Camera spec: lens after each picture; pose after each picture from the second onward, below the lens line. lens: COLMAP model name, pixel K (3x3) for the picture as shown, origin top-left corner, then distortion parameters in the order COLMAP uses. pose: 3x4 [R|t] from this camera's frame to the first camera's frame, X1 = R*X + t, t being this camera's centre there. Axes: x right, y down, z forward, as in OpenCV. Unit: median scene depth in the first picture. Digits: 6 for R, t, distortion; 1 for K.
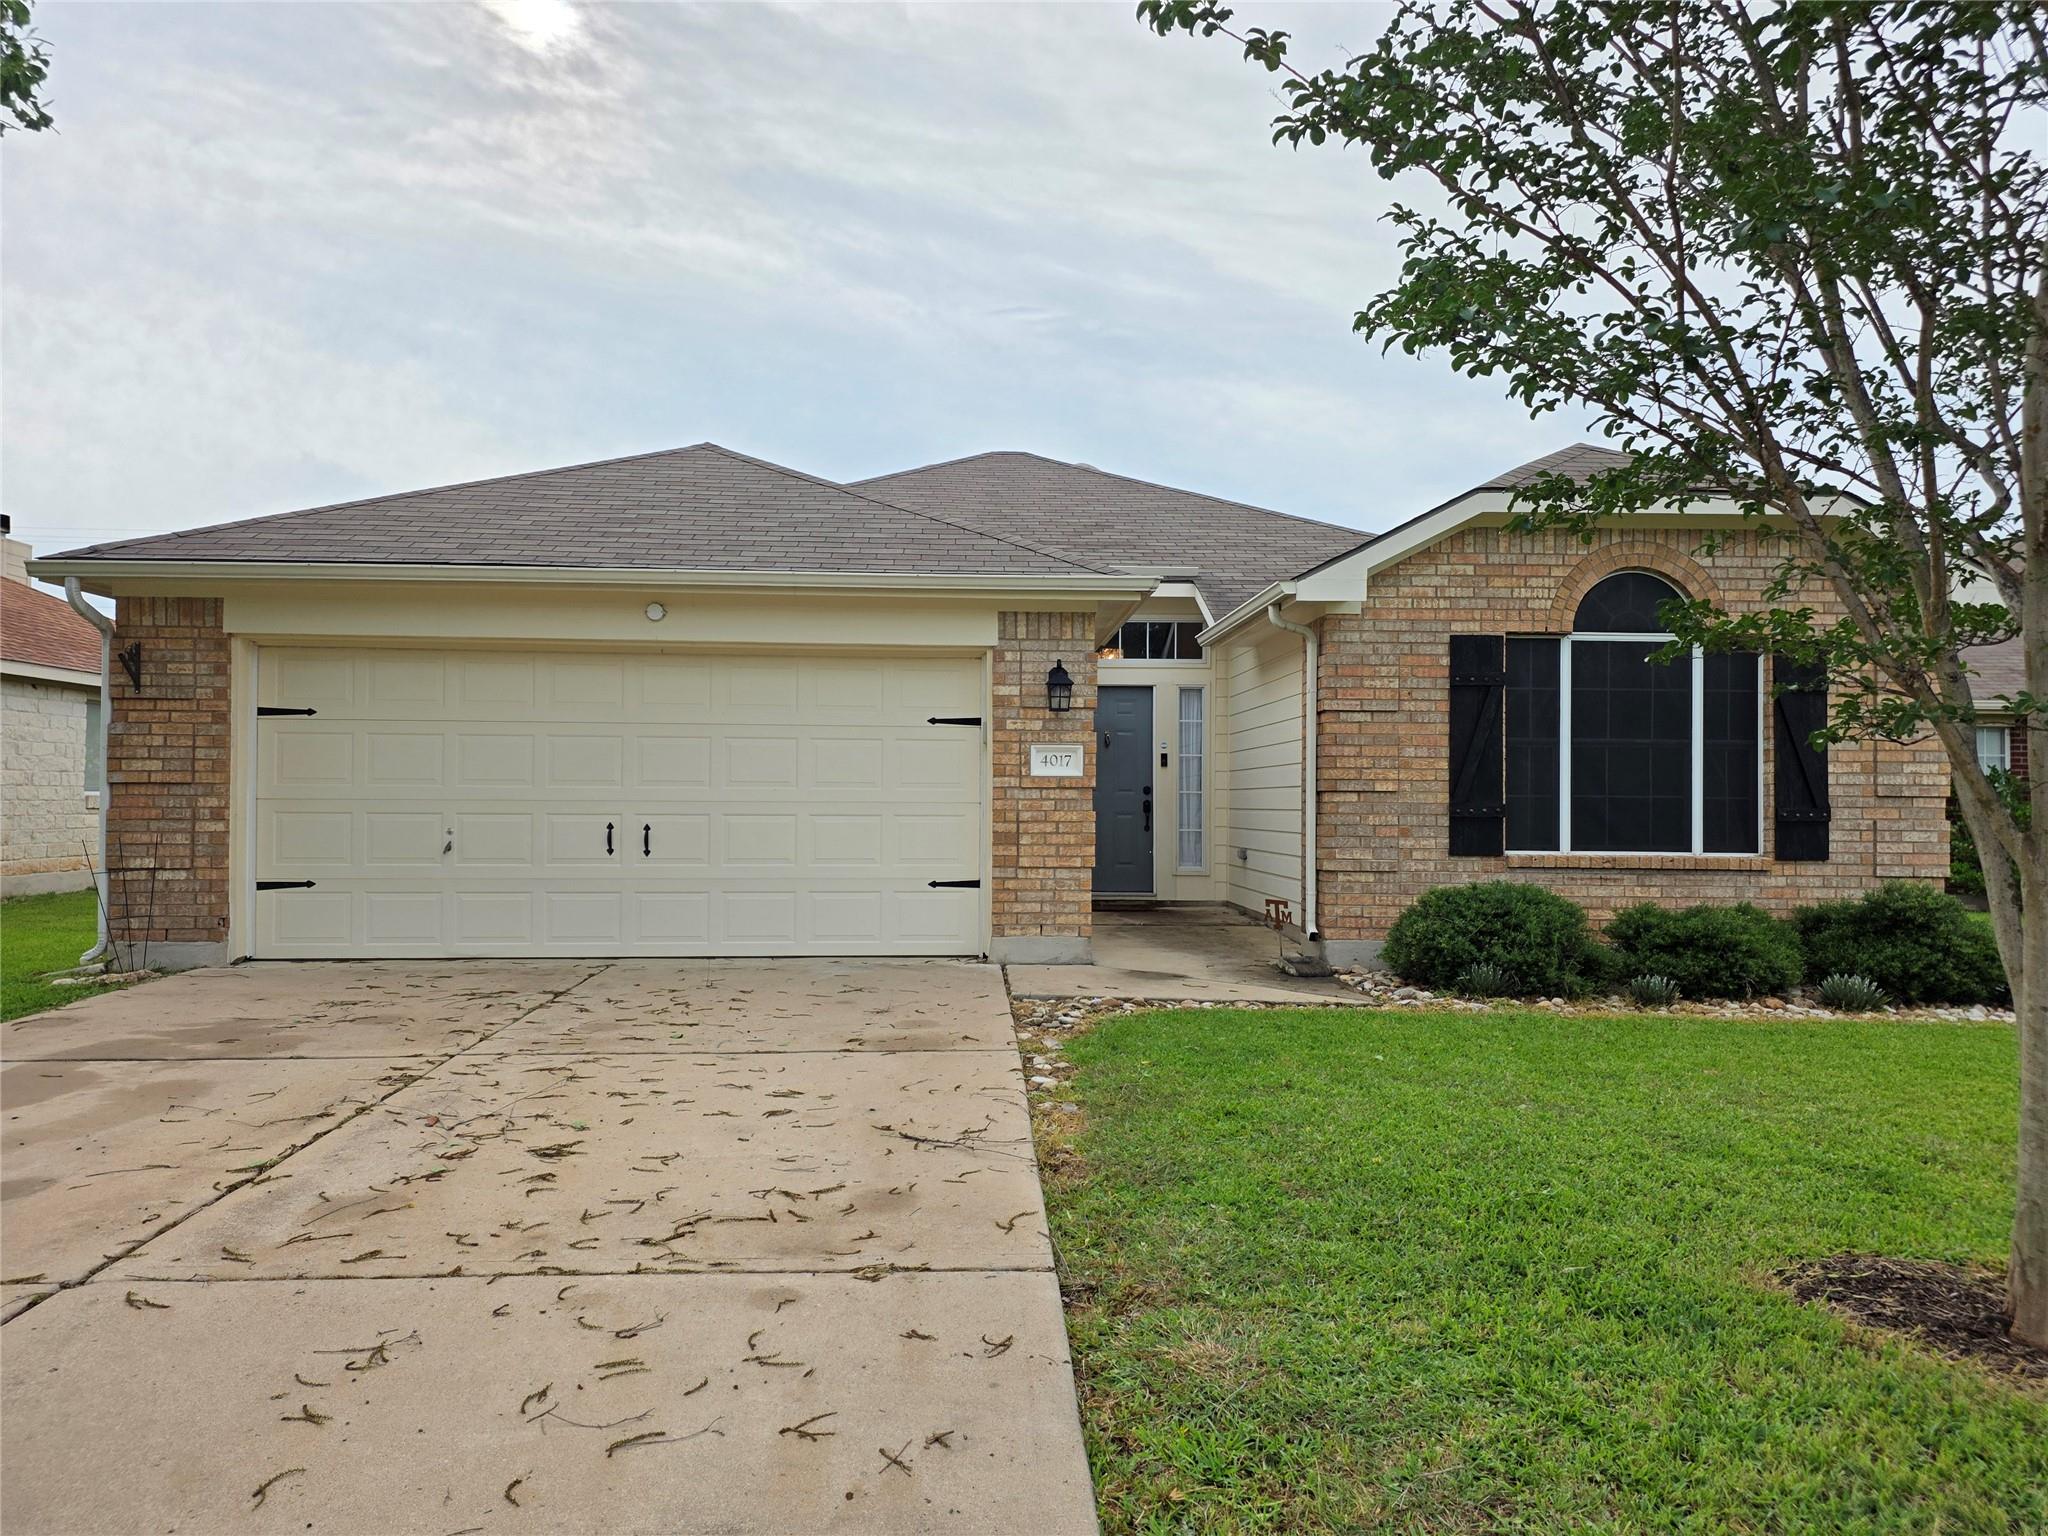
lens RADIAL K [[1355.5, 0, 1021.6], [0, 1355.5, 768.6], [0, 0, 1]] dist [0.069405, -0.059147]
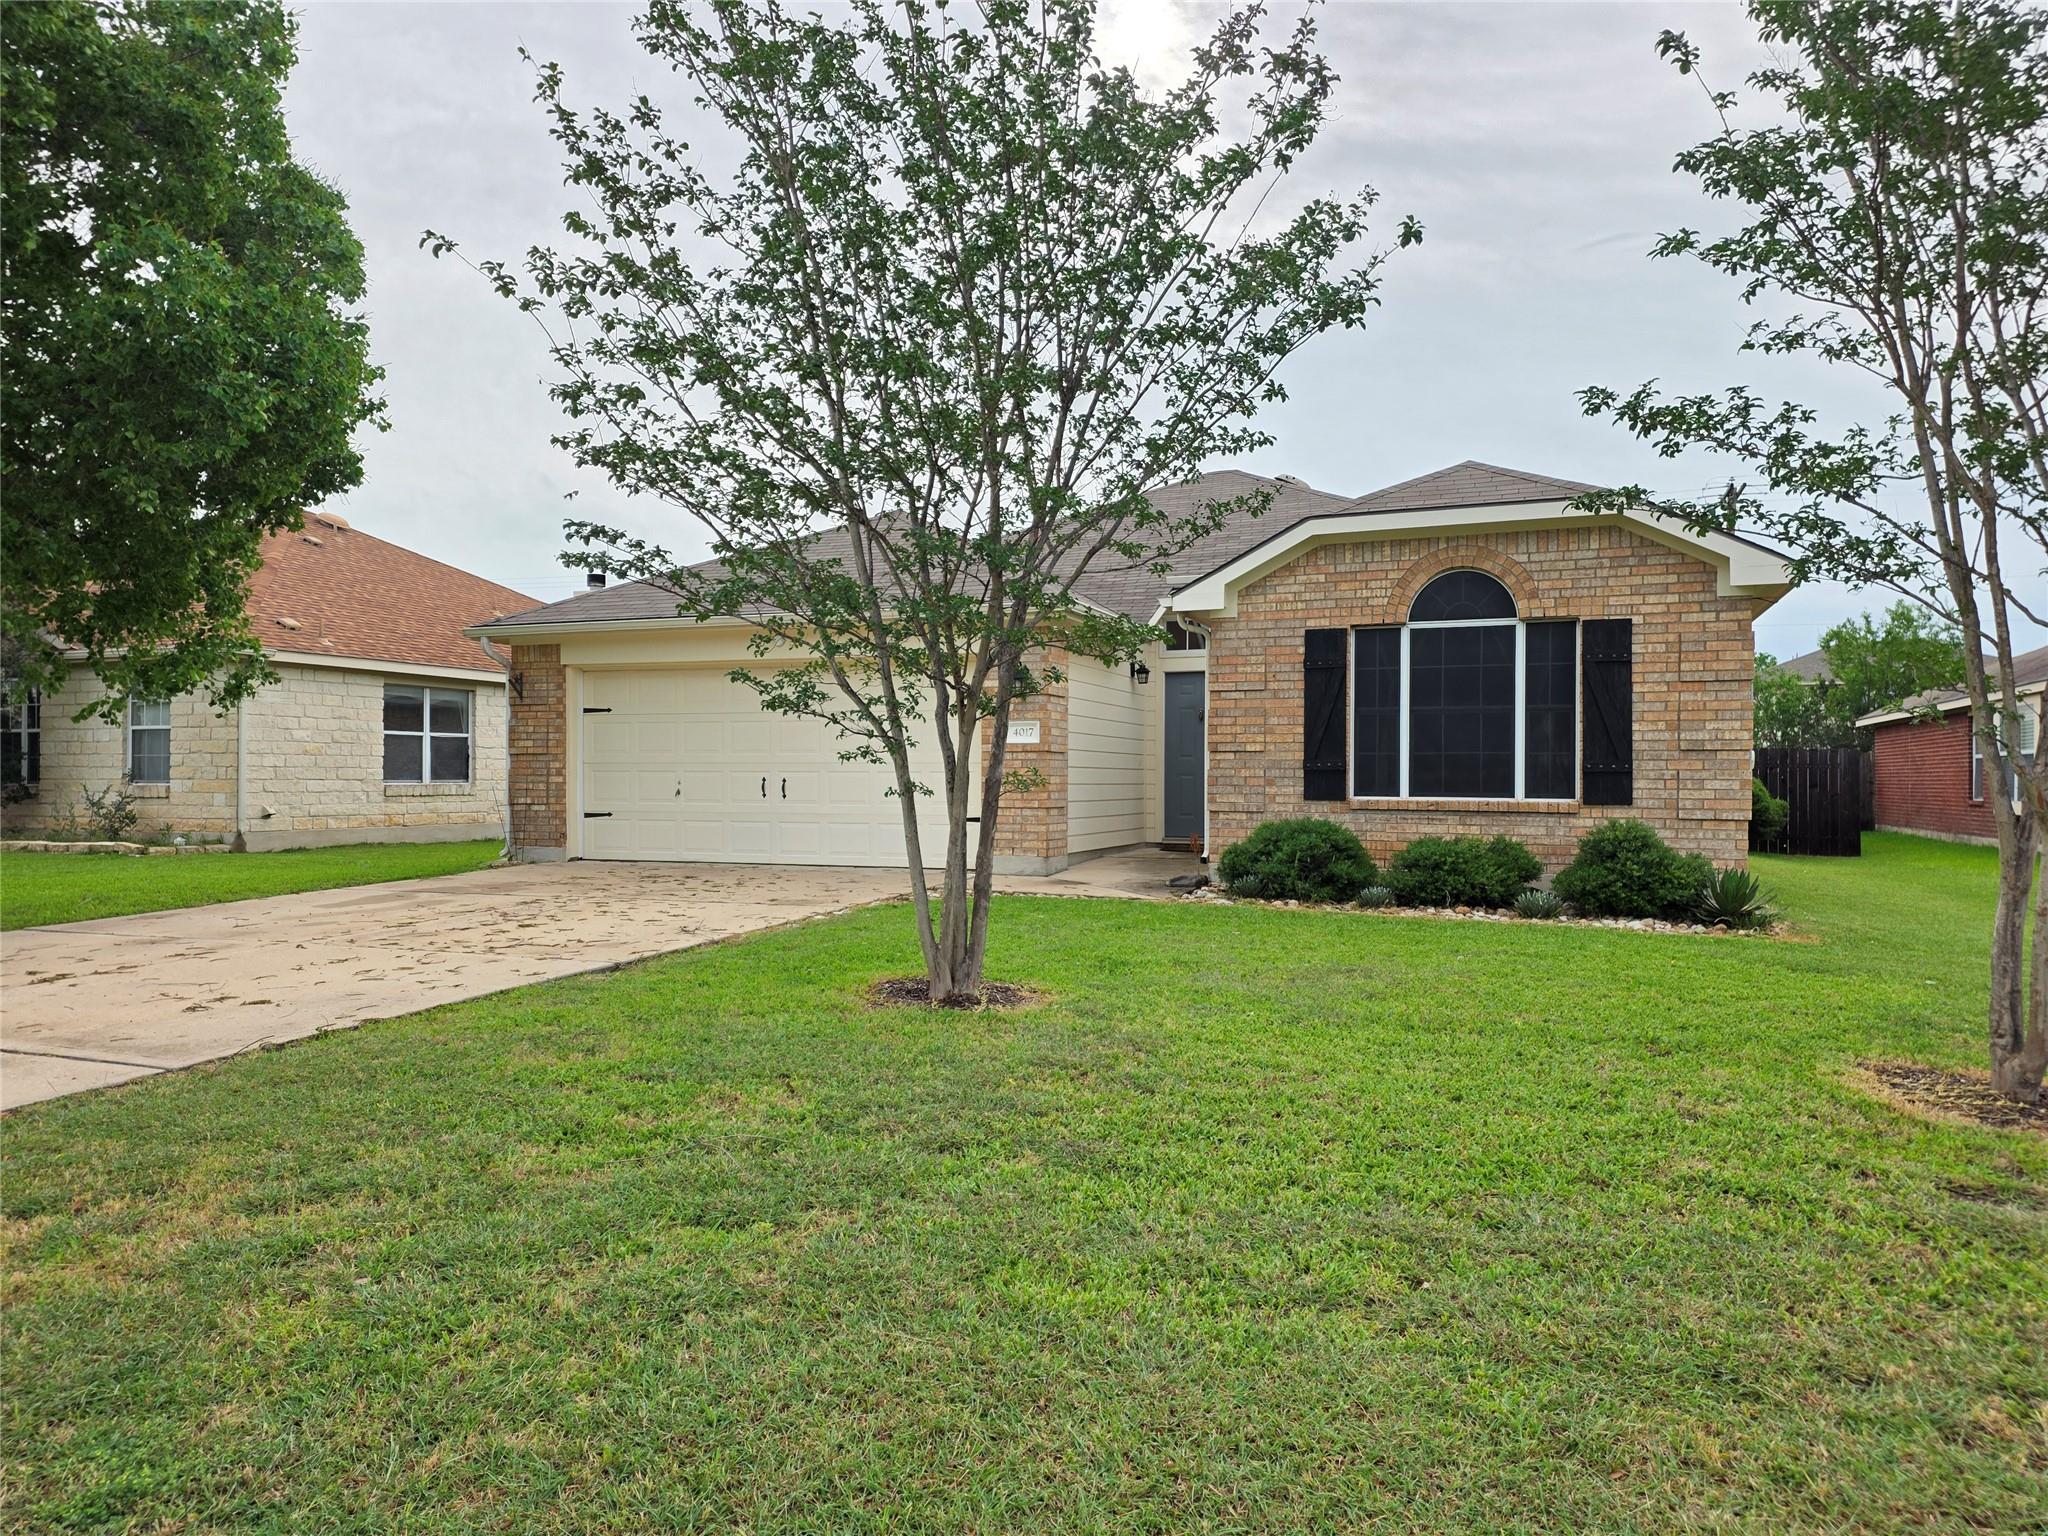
lens RADIAL K [[1355.5, 0, 1025.5], [0, 1355.5, 774.3], [0, 0, 1]] dist [0.069405, -0.059147]
pose [[0.913930, -0.004675, -0.405844, 0.593232], [0.012586, 0.999779, 0.016827, 0.014201], [0.405676, -0.020486, 0.913787, -0.287843]]
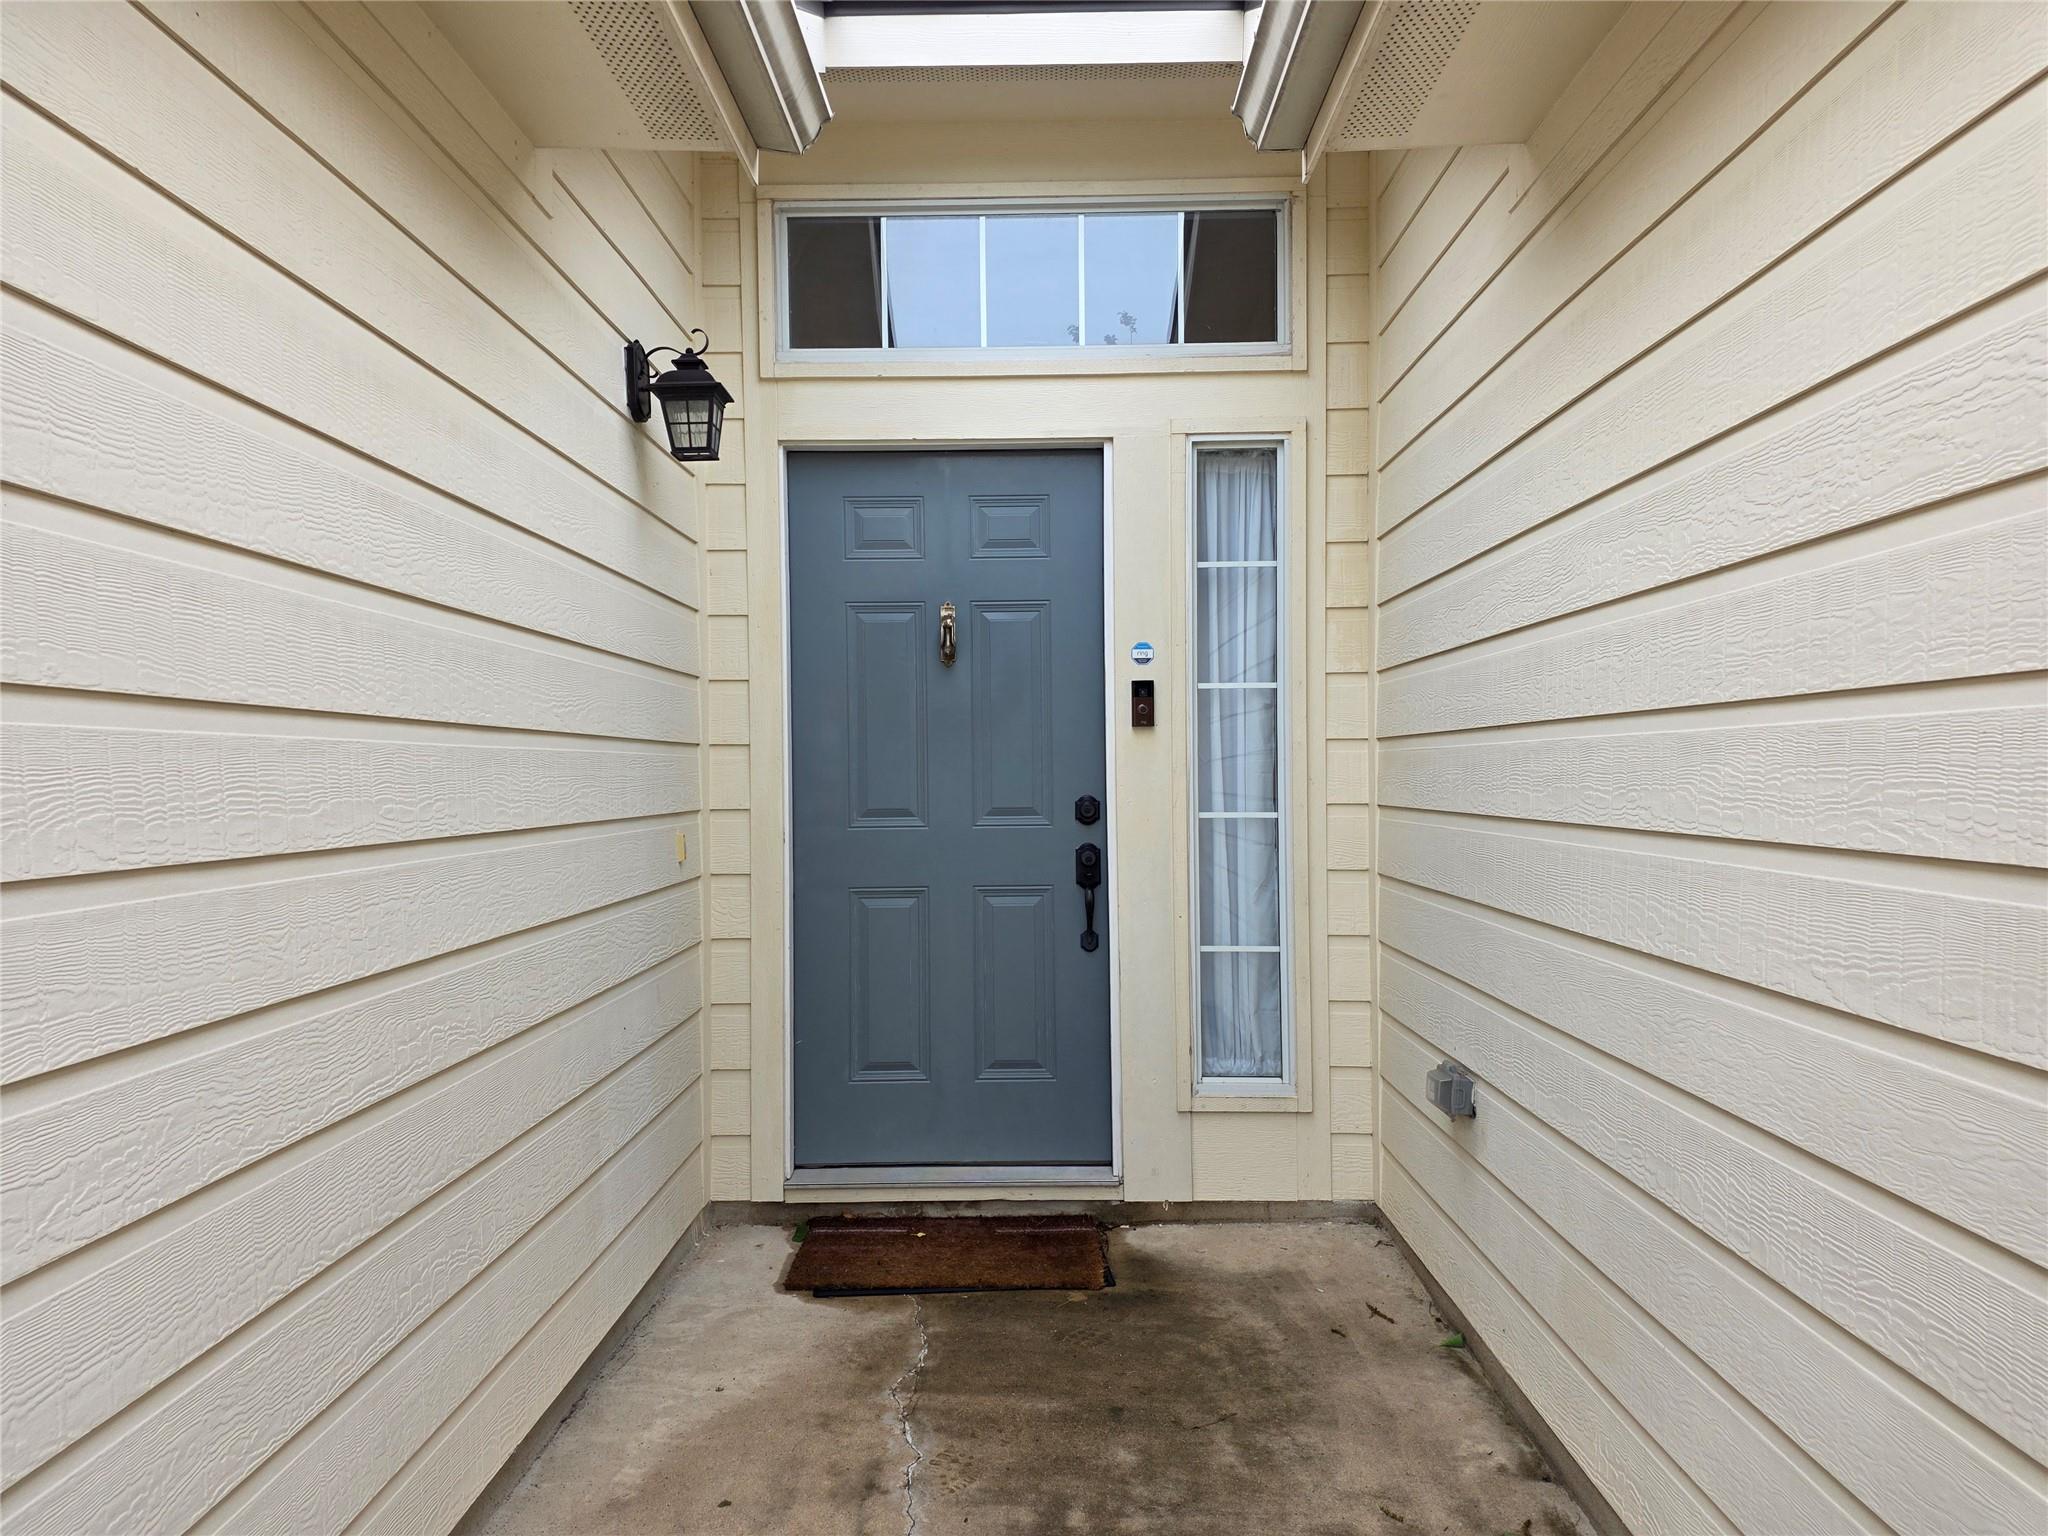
lens RADIAL K [[1355.5, 0, 1027.6], [0, 1355.5, 768.7], [0, 0, 1]] dist [0.069405, -0.059147]
pose [[0.998720, -0.012824, -0.048938, 0.095277], [0.013906, 0.999665, 0.021842, 0.000765], [0.048641, -0.022495, 0.998563, 0.721869]]
